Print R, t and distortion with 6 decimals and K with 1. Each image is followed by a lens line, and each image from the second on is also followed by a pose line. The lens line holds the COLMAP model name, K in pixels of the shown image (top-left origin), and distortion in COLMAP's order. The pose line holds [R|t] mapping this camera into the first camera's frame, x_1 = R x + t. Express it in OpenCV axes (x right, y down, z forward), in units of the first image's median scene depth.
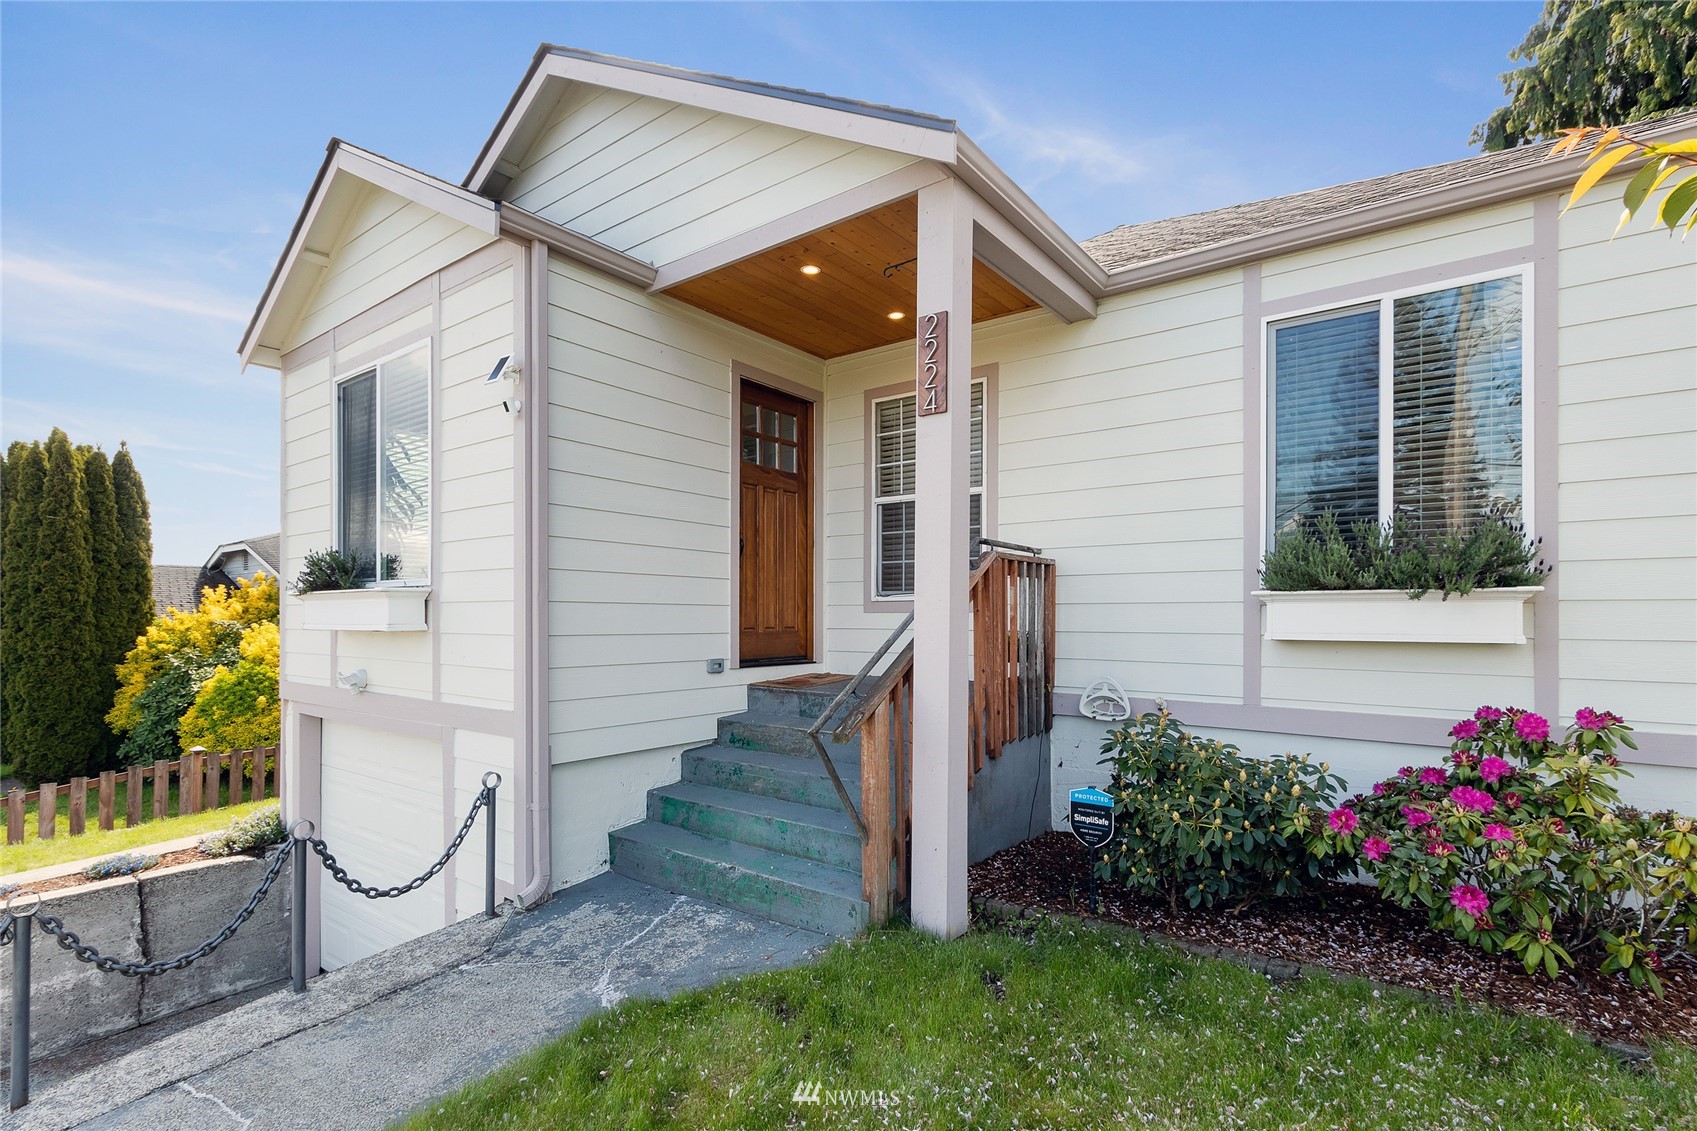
lens RADIAL K [[805.8, 0, 874.0], [0, 805.8, 613.5], [0, 0, 1]] dist [-0.000796, -0.000295]
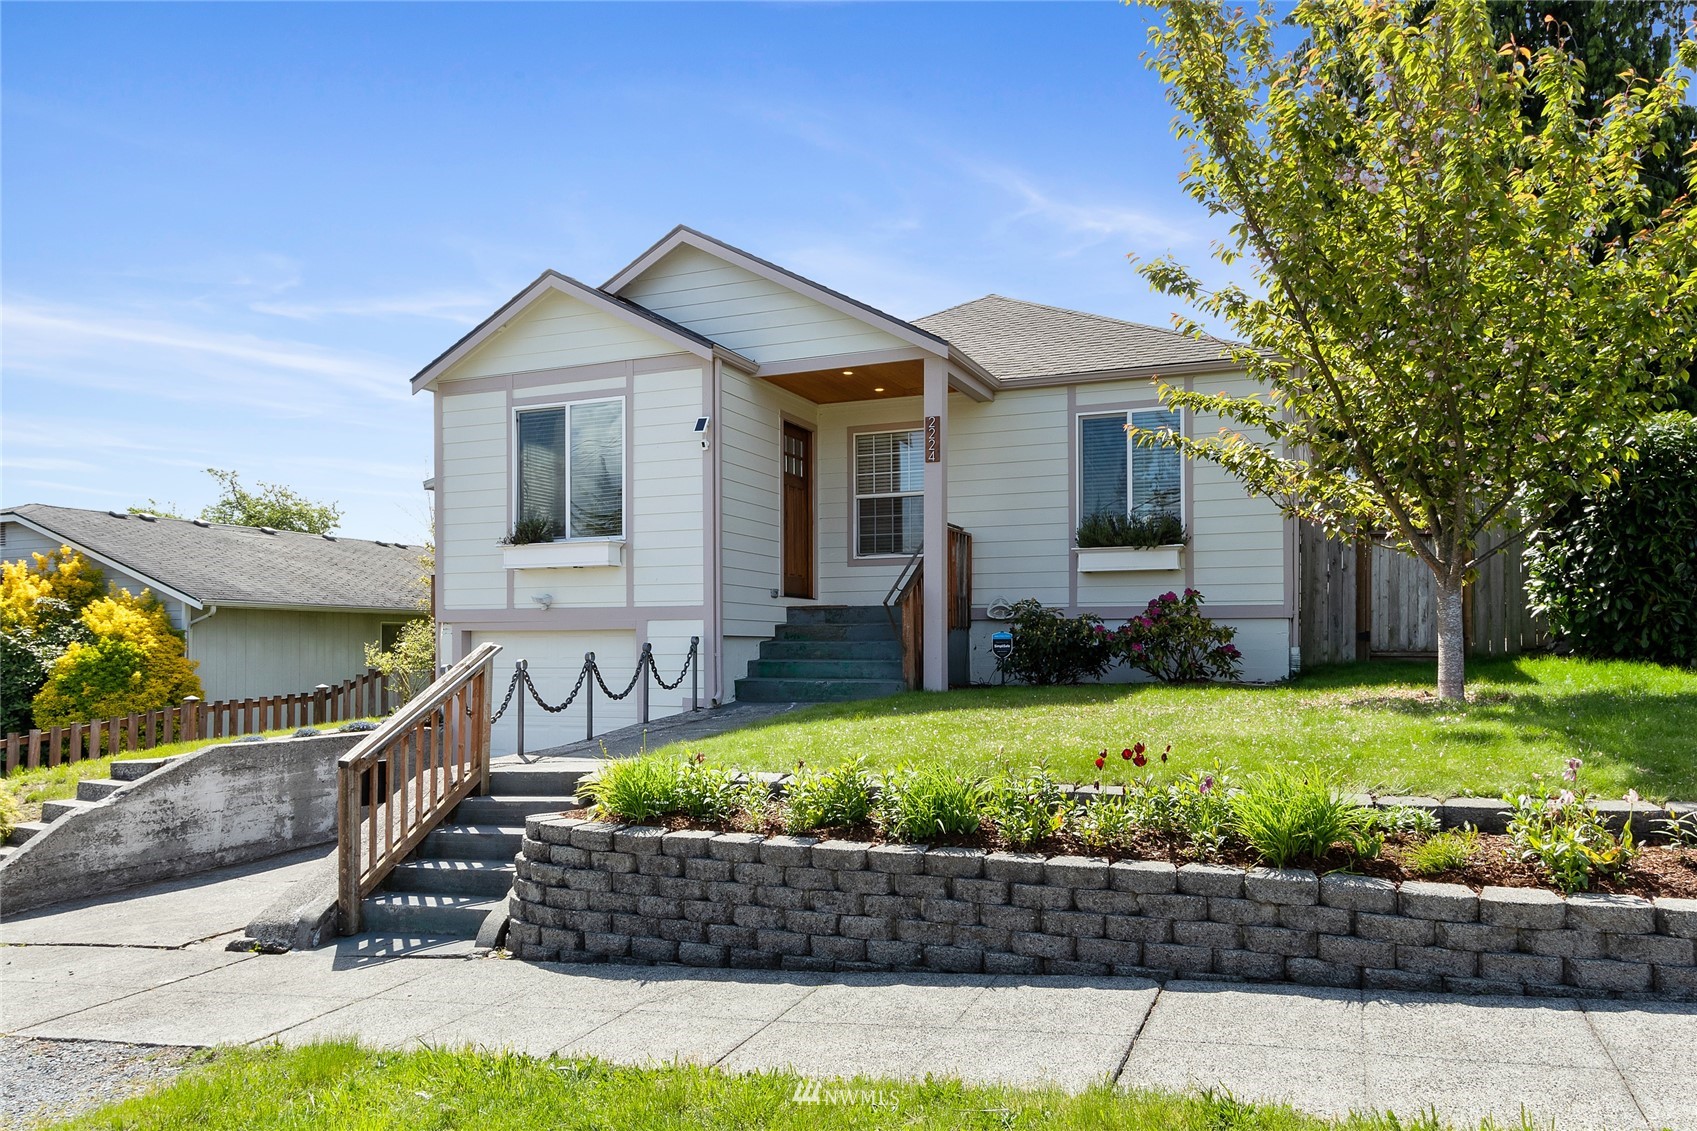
lens RADIAL K [[1090.9, 0, 847.2], [0, 1090.9, 568.7], [0, 0, 1]] dist [-0.001125, 0.000087]
pose [[0.980189, 0.015602, 0.197449, -0.542922], [-0.003495, 0.998100, -0.061519, 0.167596], [-0.198033, 0.059610, 0.978381, -1.359811]]
